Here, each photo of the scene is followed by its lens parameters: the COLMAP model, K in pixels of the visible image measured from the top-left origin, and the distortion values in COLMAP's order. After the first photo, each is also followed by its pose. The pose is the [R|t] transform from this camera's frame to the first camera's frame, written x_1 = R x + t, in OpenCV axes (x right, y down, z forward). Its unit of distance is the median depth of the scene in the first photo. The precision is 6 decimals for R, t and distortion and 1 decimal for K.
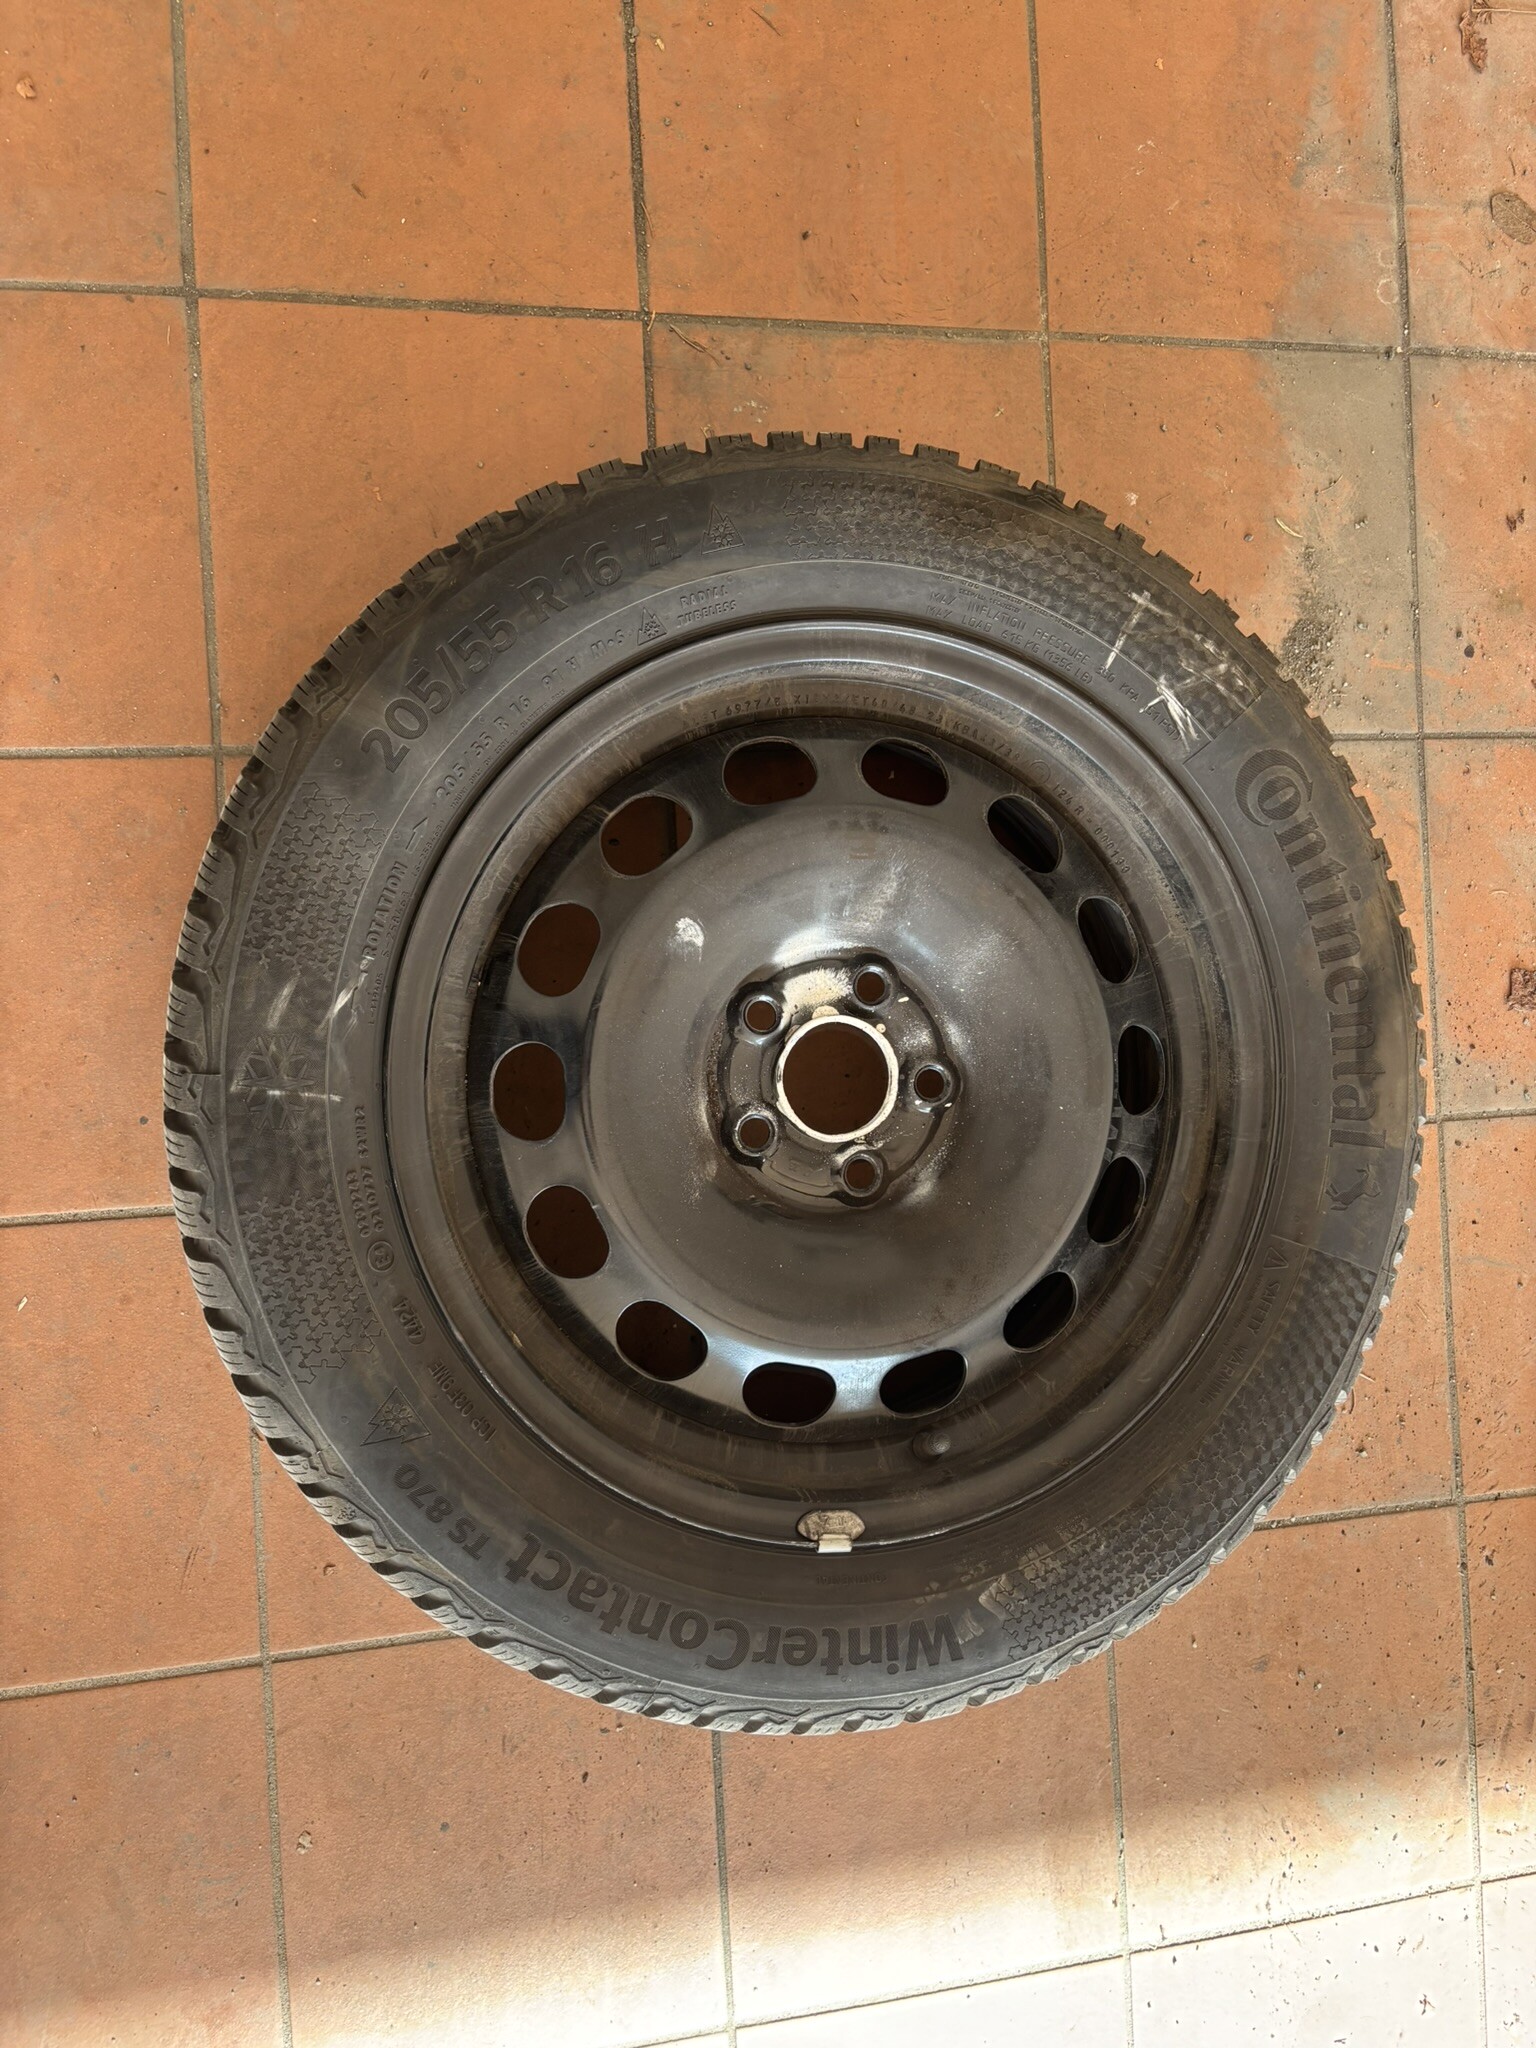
lens RADIAL K [[1559.0, 0, 780.5], [0, 1559.0, 1027.1], [0, 0, 1]] dist [0.000252, -0.018099]
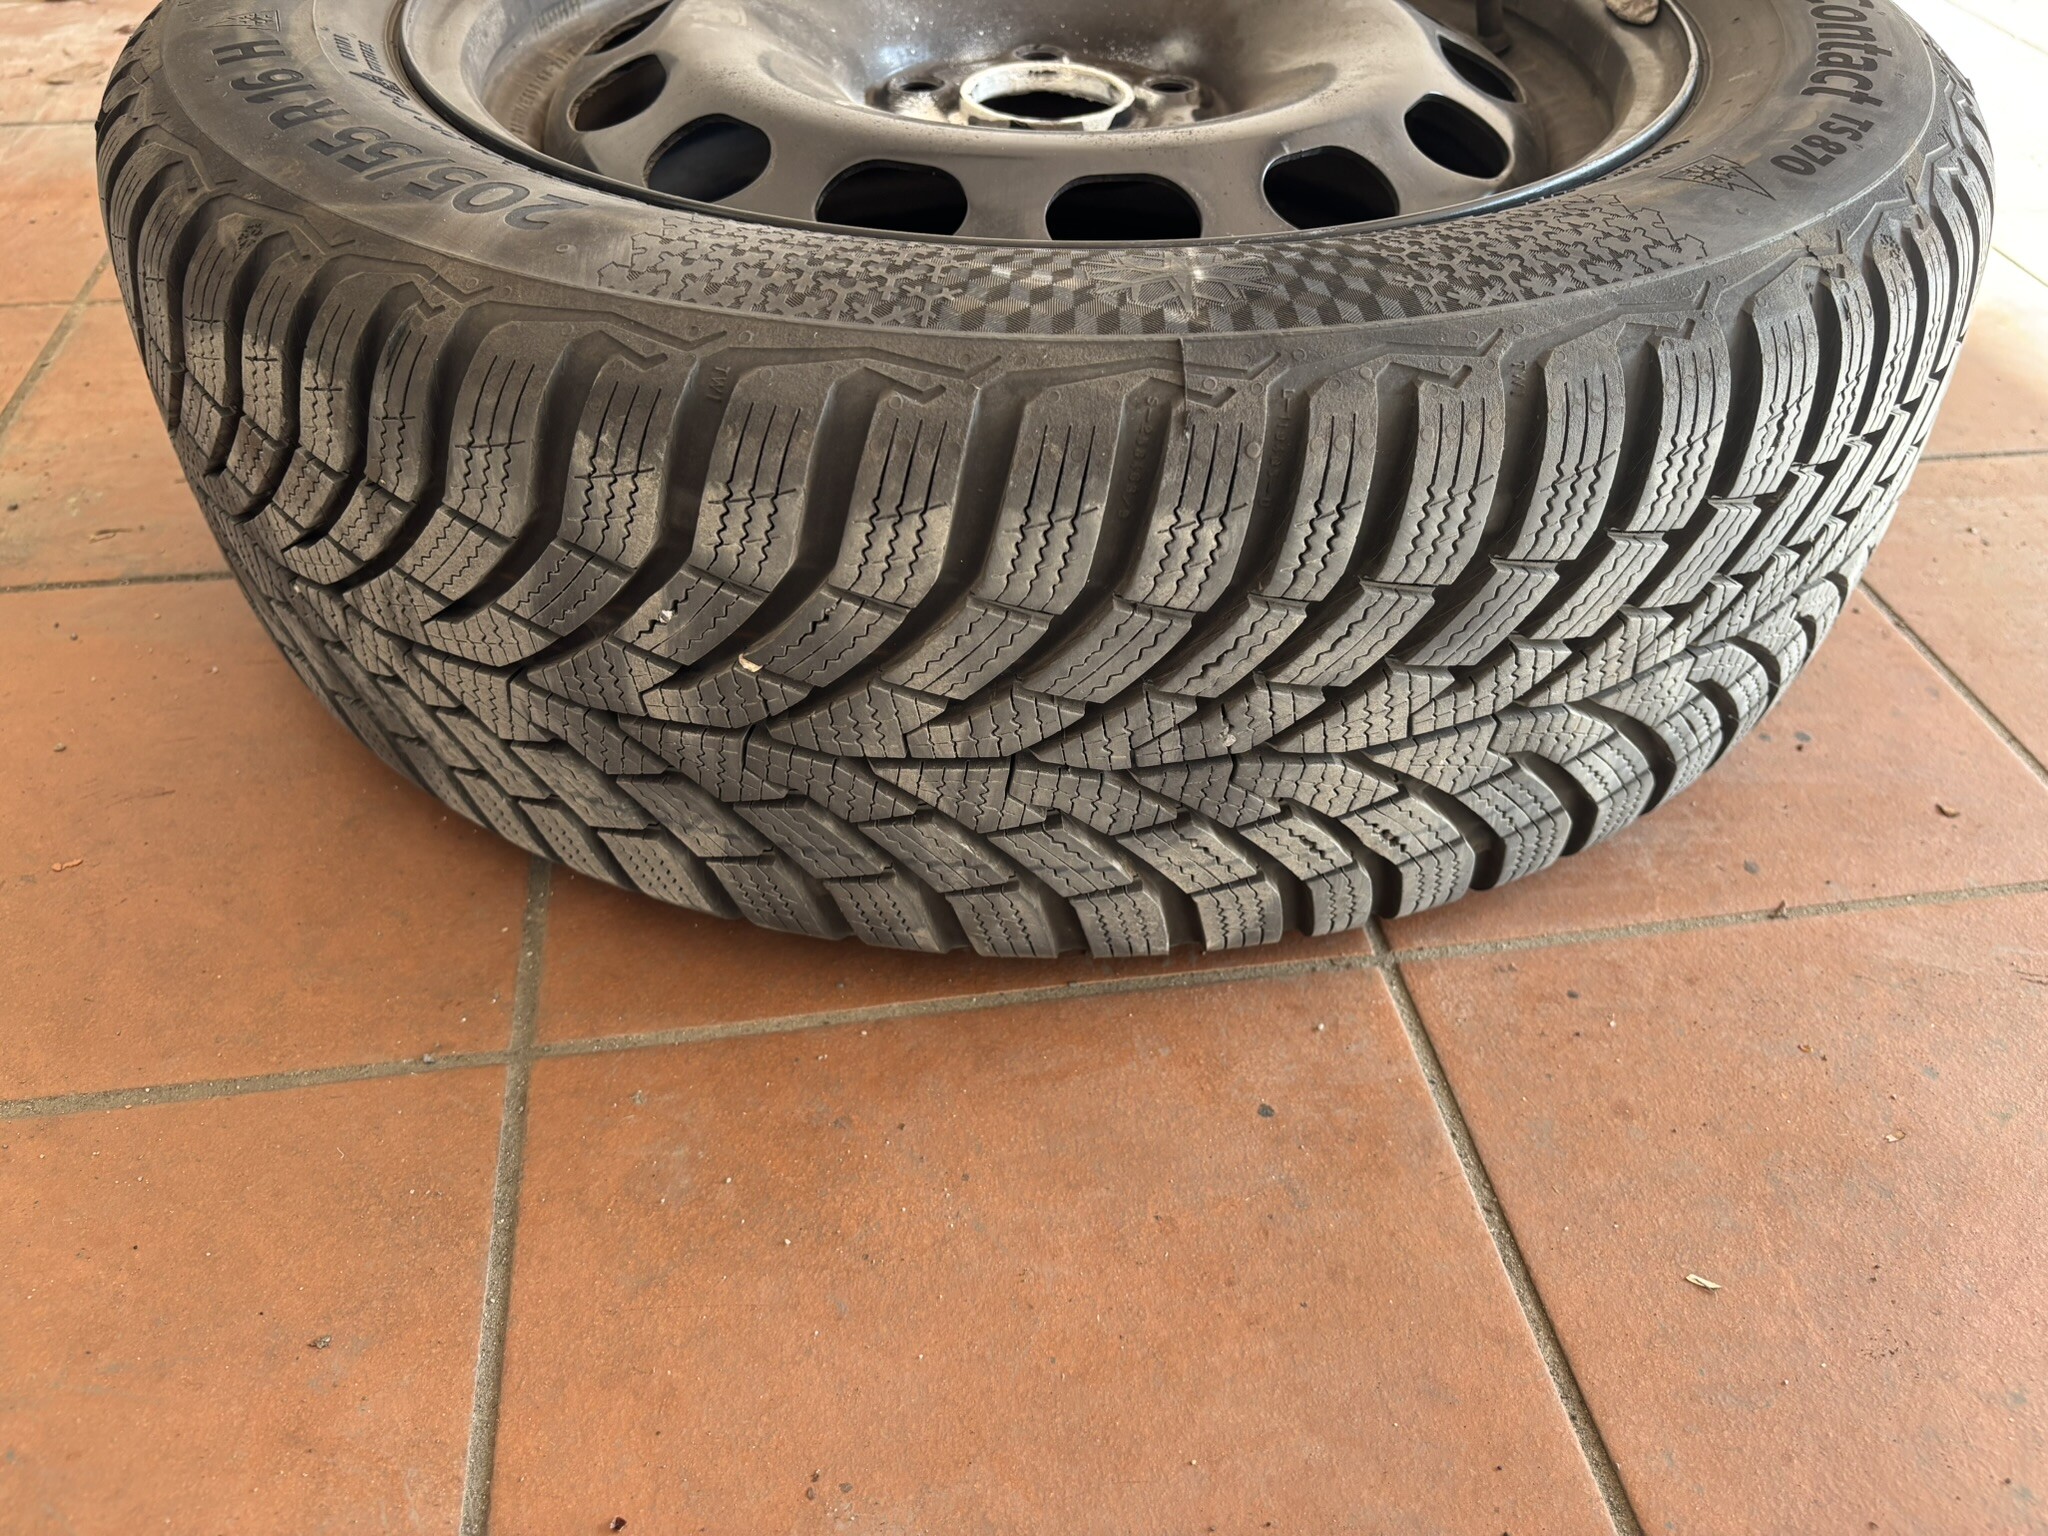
lens RADIAL K [[1559.0, 0, 1022.8], [0, 1559.0, 770.4], [0, 0, 1]] dist [0.000252, -0.018099]
pose [[-0.093737, -0.814144, 0.573046, -0.603183], [0.994589, -0.050684, 0.090683, -0.057569], [-0.044785, 0.578446, 0.814490, 0.537745]]
